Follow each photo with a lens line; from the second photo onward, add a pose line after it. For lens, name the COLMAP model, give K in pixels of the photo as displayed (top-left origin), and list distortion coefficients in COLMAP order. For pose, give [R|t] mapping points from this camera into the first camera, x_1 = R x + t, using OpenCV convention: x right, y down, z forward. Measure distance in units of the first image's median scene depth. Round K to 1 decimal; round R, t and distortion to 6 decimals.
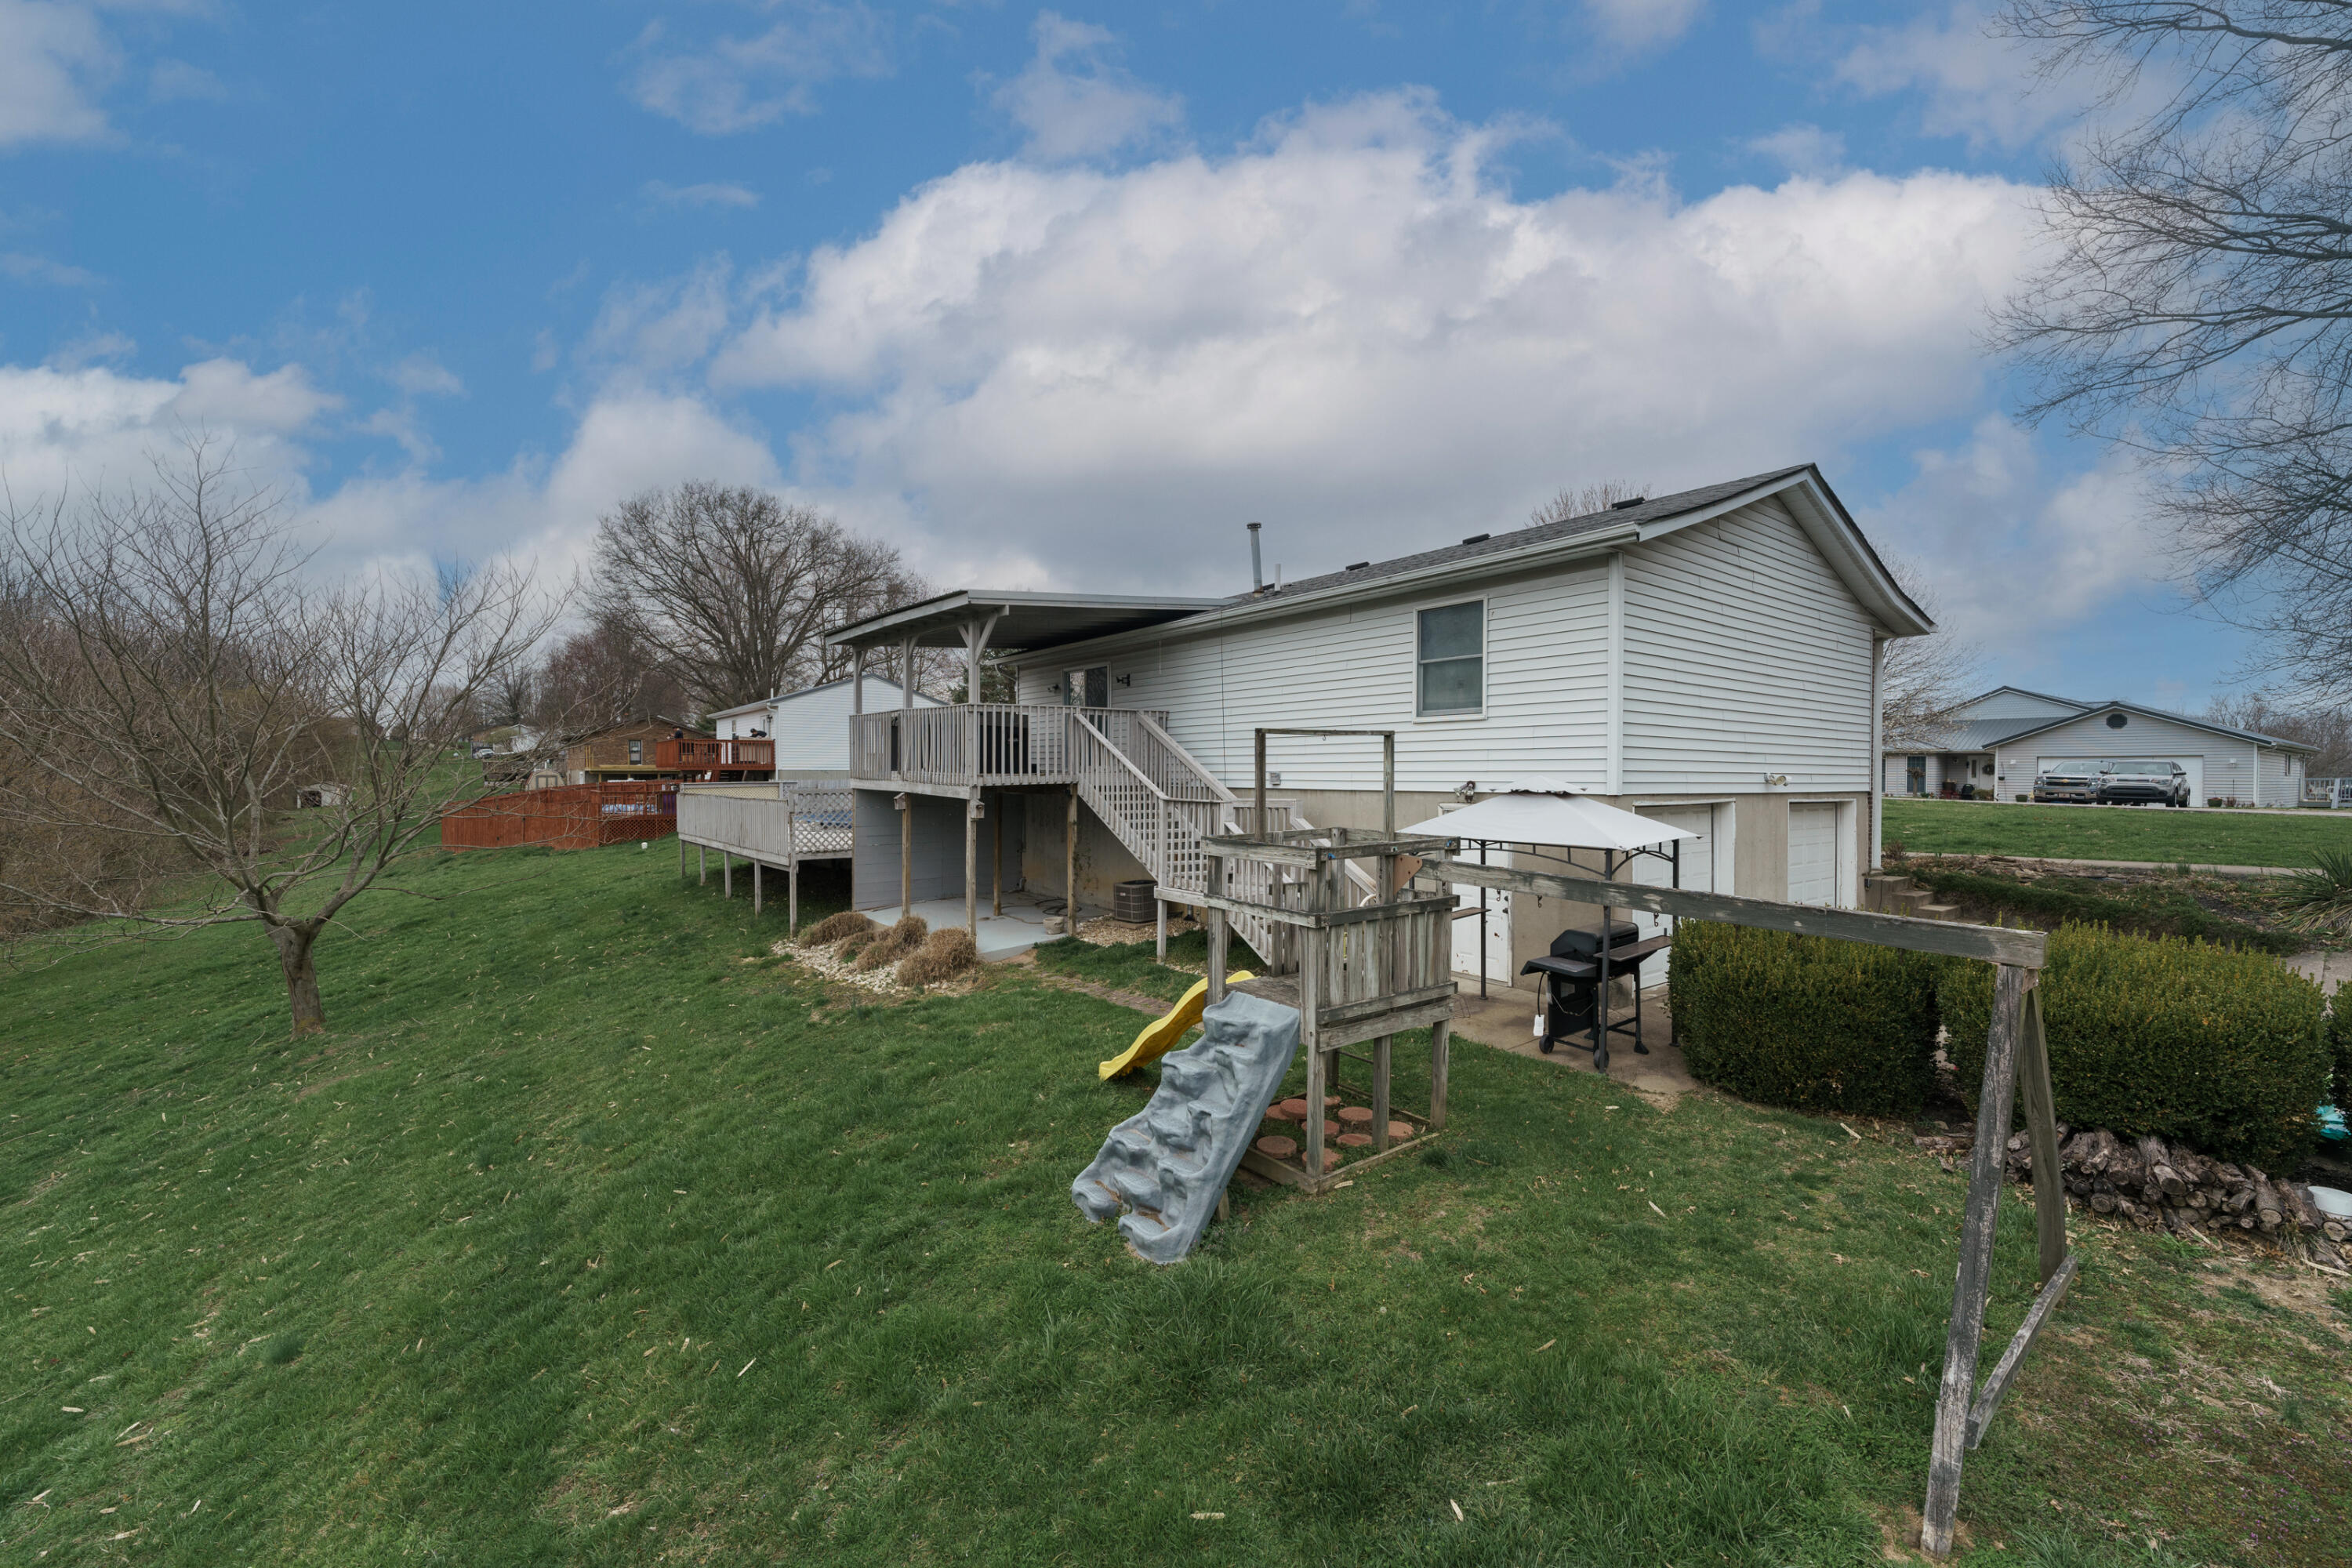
lens RADIAL K [[943.3, 0, 1173.5], [0, 943.3, 786.6], [0, 0, 1]] dist [-0.002082, 0.000250]
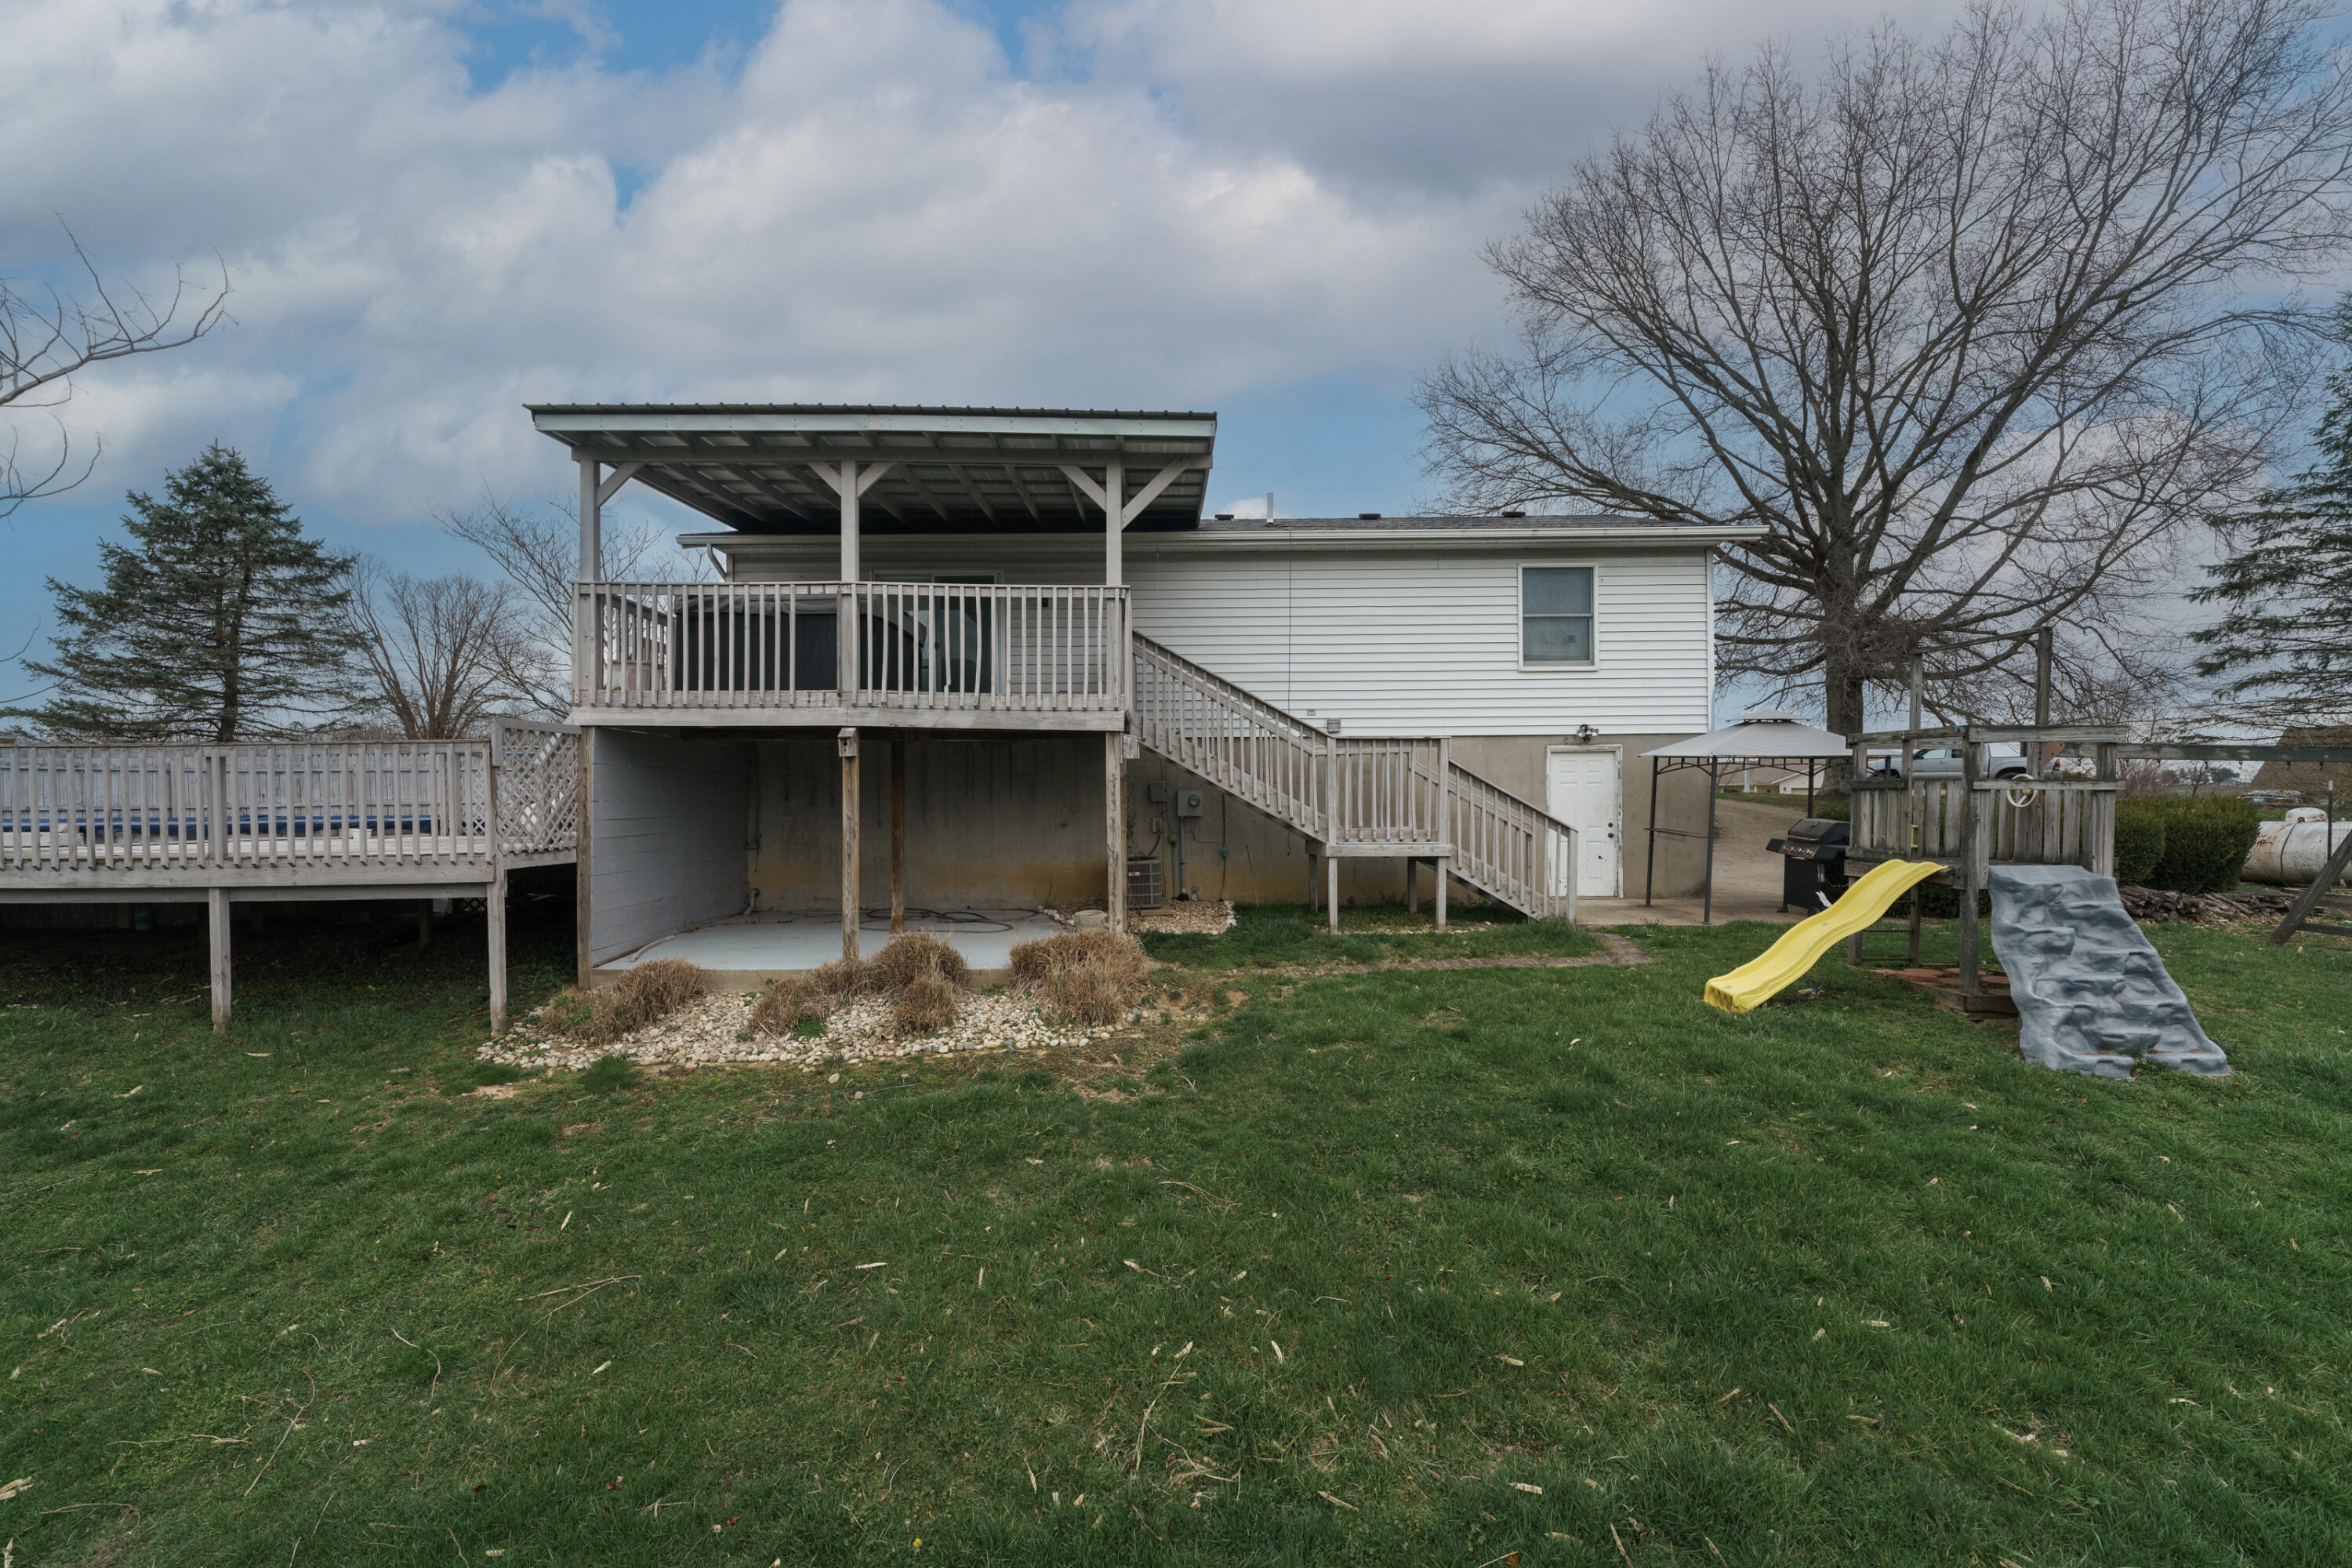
lens RADIAL K [[943.3, 0, 1173.5], [0, 943.3, 786.6], [0, 0, 1]] dist [-0.002082, 0.000250]
pose [[0.622011, -0.000276, 0.783008, -0.827637], [0.017375, 0.999759, -0.013450, 0.070818], [-0.782815, 0.021971, 0.621866, 0.645207]]
